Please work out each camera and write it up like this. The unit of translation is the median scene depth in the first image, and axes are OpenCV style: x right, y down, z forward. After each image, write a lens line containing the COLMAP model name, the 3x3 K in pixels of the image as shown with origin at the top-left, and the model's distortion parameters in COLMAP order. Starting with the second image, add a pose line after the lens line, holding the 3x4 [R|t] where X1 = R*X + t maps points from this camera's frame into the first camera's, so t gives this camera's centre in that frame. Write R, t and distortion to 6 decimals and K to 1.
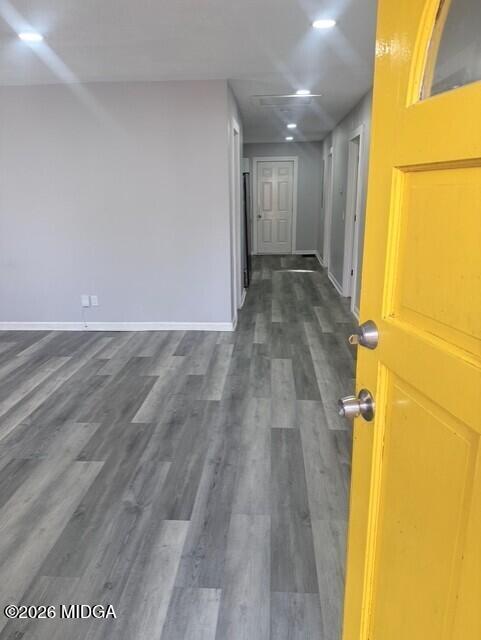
lens RADIAL K [[457.6, 0, 236.9], [0, 457.6, 317.5], [0, 0, 1]] dist [0.040878, -0.054496]
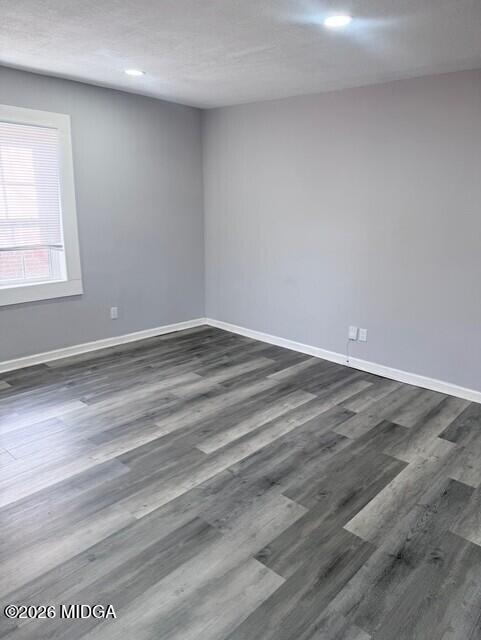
lens RADIAL K [[457.6, 0, 244.1], [0, 457.6, 316.1], [0, 0, 1]] dist [0.040878, -0.054496]
pose [[0.794395, 0.192159, -0.576205, 0.000068], [-0.209663, 0.977081, 0.036792, -0.079375], [0.570069, 0.091581, 0.816477, 0.248037]]
